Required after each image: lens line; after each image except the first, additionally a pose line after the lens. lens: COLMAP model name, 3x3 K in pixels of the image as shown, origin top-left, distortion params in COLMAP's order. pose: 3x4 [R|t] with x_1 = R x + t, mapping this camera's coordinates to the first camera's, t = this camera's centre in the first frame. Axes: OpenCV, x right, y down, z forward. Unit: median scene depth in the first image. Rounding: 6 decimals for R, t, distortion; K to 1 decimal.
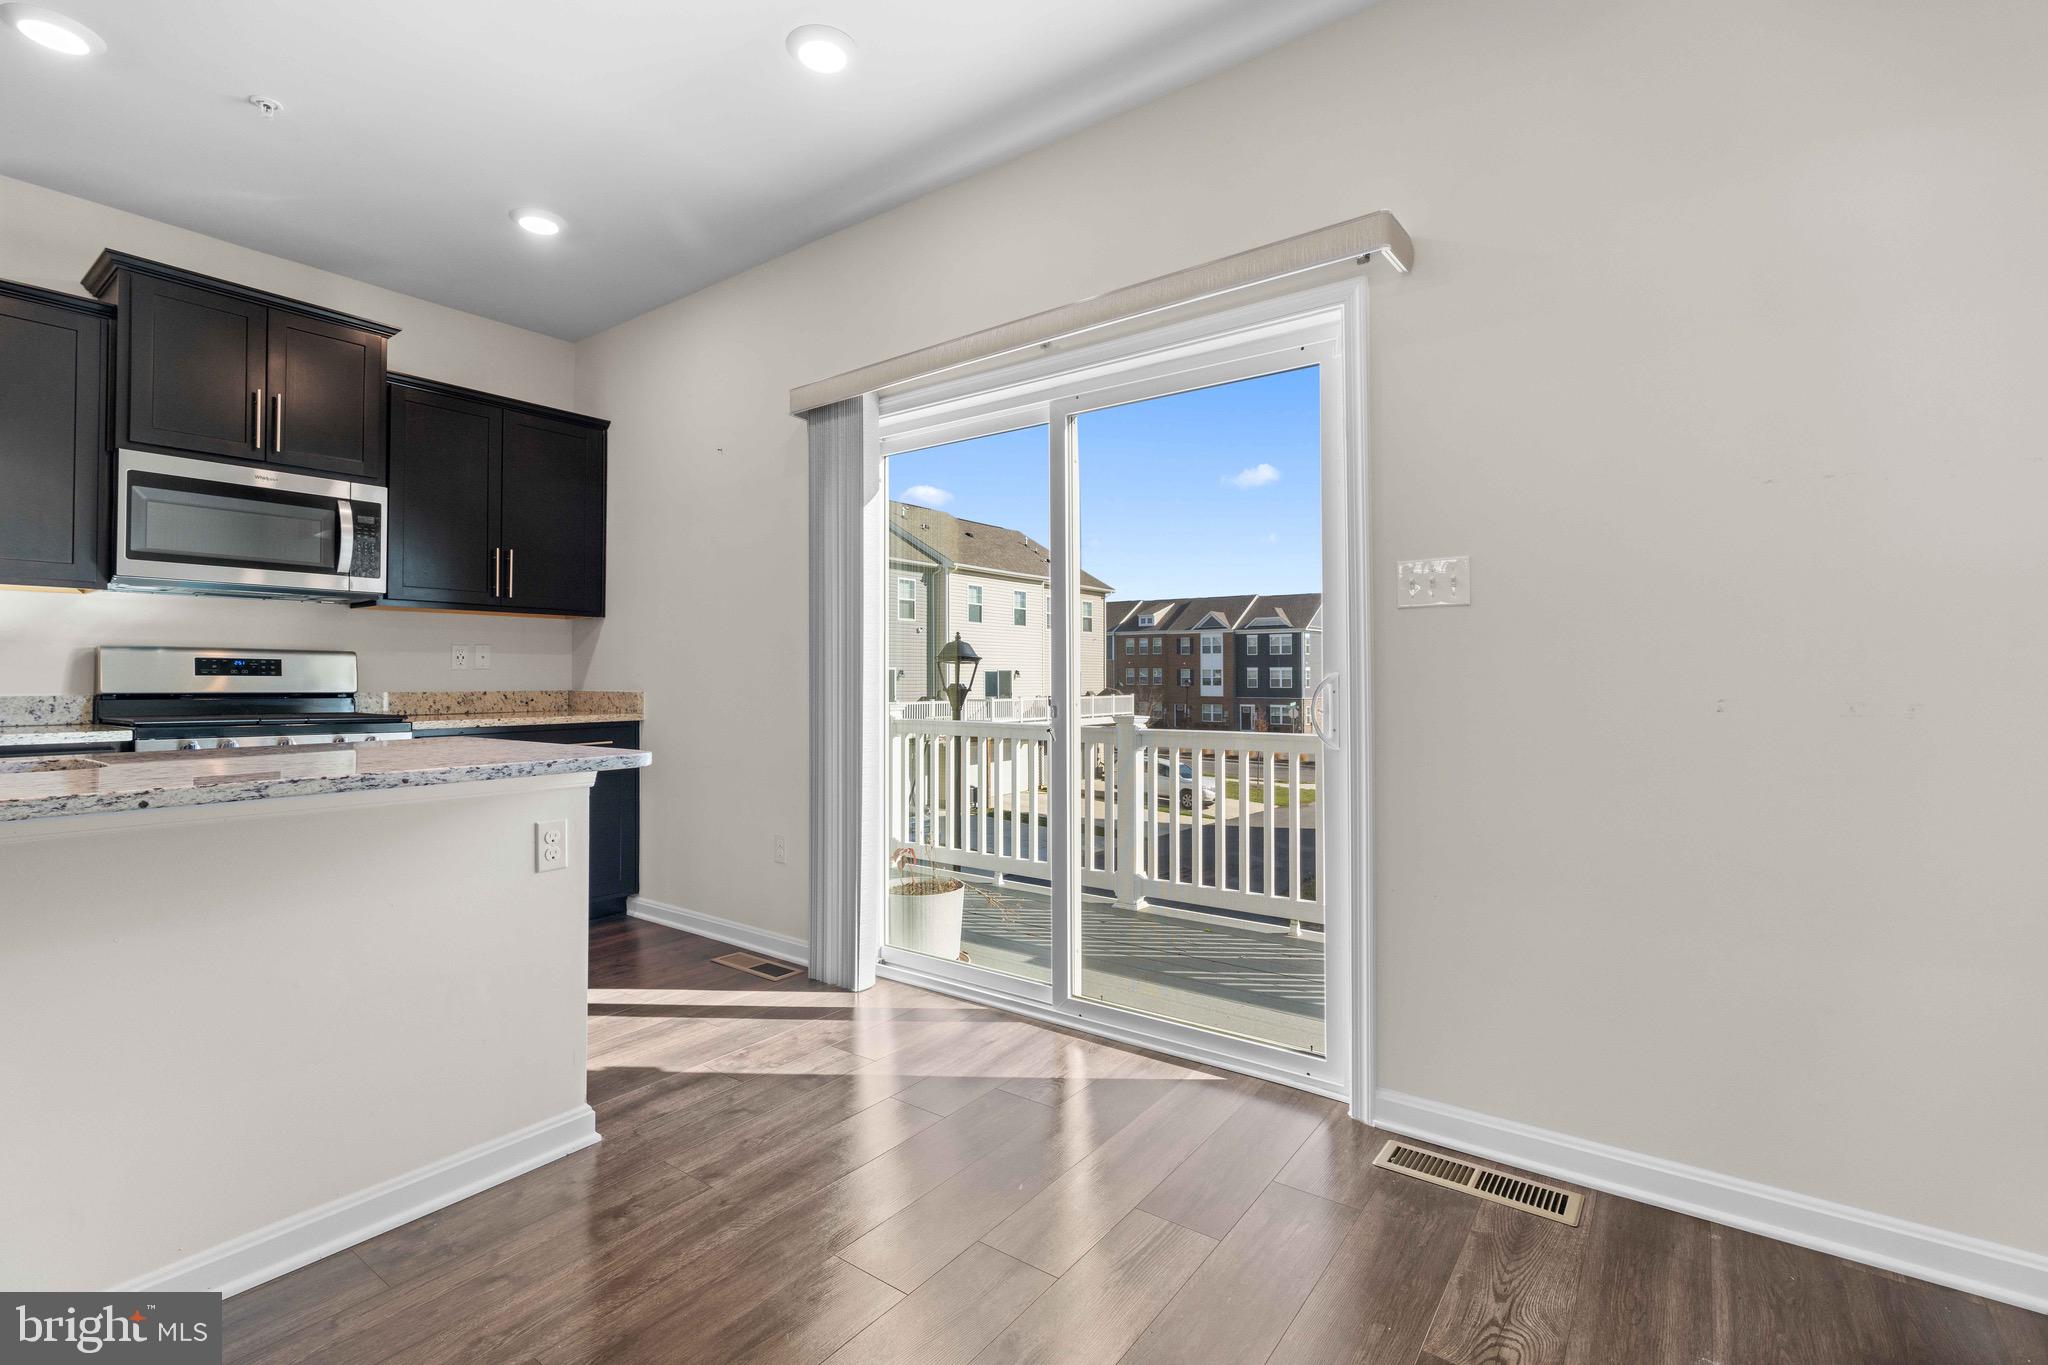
lens RADIAL K [[927.6, 0, 1012.7], [0, 927.6, 667.0], [0, 0, 1]] dist [-0.002948, 0.002997]
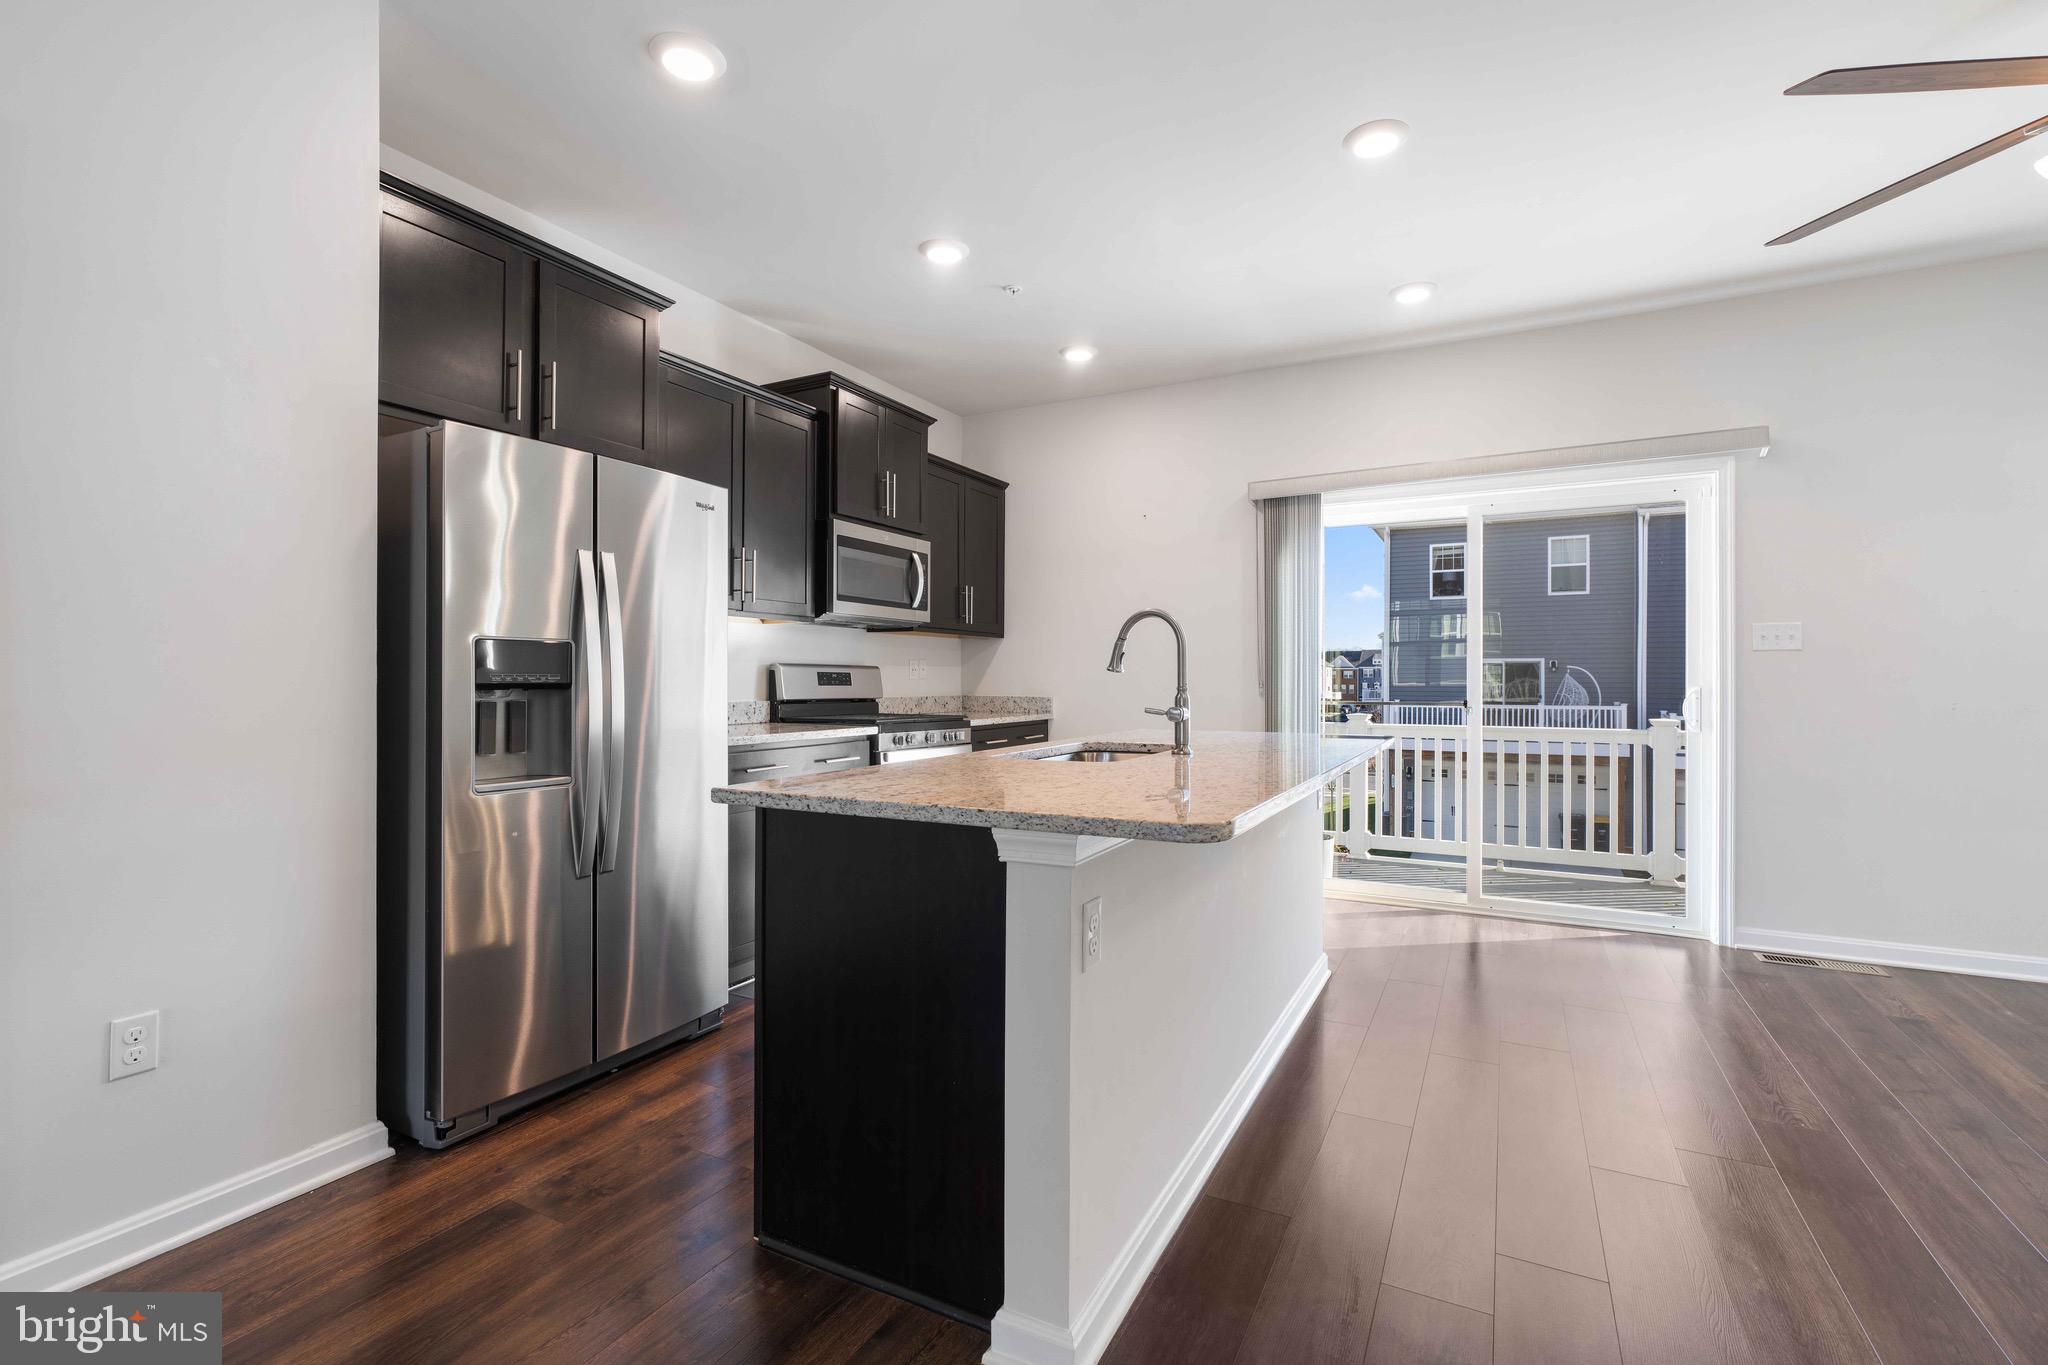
lens RADIAL K [[927.6, 0, 1007.5], [0, 927.6, 678.8], [0, 0, 1]] dist [-0.002948, 0.002997]
pose [[0.989103, 0.001357, 0.147220, -0.793178], [-0.003139, 0.999925, 0.011872, -0.016553], [-0.147193, -0.012205, 0.989032, -0.333219]]
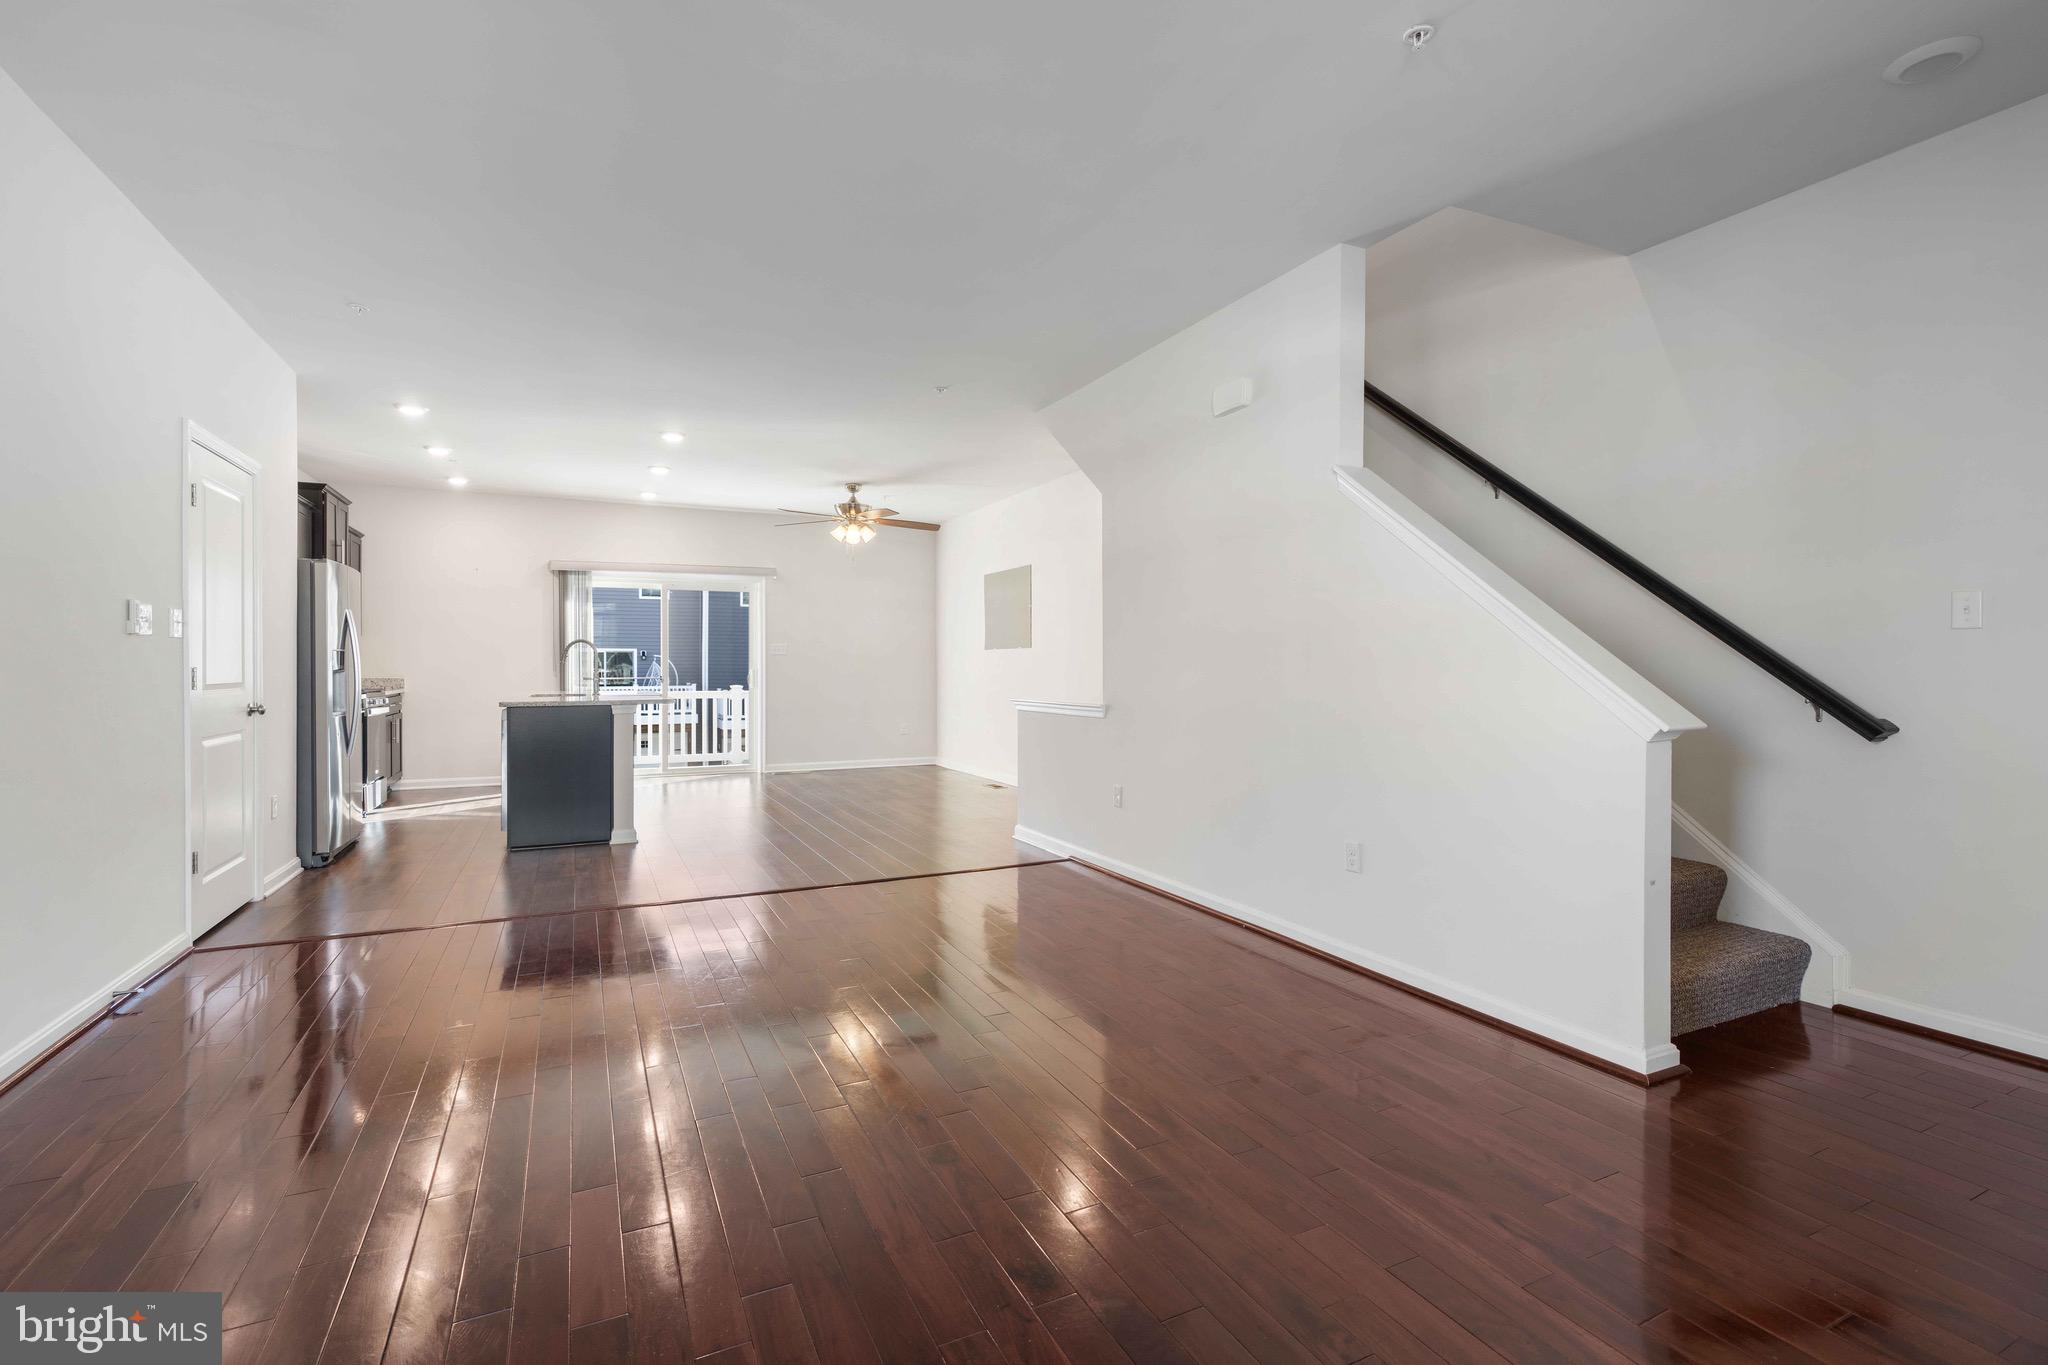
lens RADIAL K [[927.6, 0, 1035.7], [0, 927.6, 666.6], [0, 0, 1]] dist [-0.002948, 0.002997]
pose [[0.452808, -0.002883, 0.891603, -1.894337], [-0.008339, 0.999937, 0.007469, -0.030273], [-0.891569, -0.010817, 0.452756, -1.355634]]
